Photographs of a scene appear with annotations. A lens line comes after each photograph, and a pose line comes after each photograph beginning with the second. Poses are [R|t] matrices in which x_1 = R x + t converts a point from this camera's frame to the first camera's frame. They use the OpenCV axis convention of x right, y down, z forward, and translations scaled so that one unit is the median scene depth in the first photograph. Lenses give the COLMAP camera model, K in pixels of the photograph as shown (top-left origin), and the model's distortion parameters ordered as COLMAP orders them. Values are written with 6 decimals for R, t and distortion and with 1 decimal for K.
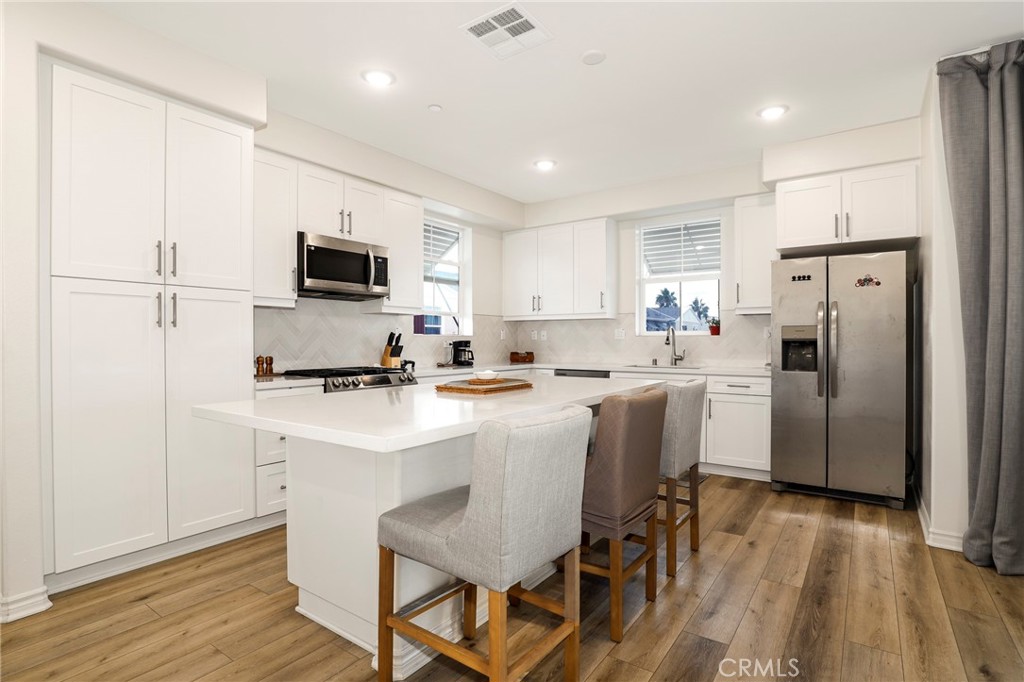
lens RADIAL K [[506.6, 0, 512.0], [0, 506.6, 341.0], [0, 0, 1]] dist [-0.001449, -0.000124]
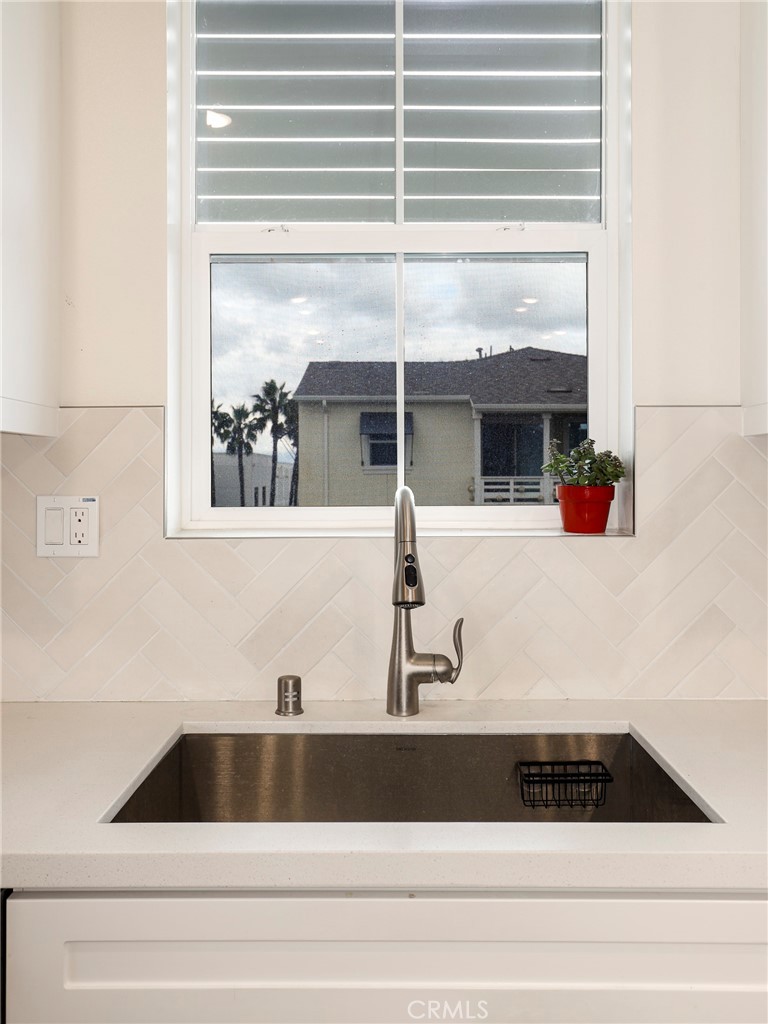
lens RADIAL K [[931.1, 0, 384.0], [0, 931.1, 512.0], [0, 0, 1]] dist [0.064529, -0.074678]
pose [[0.802633, -0.019420, 0.596157, 0.142777], [-0.000090, 0.999466, 0.032679, -0.034728], [-0.596473, -0.026282, 0.802203, 0.852829]]
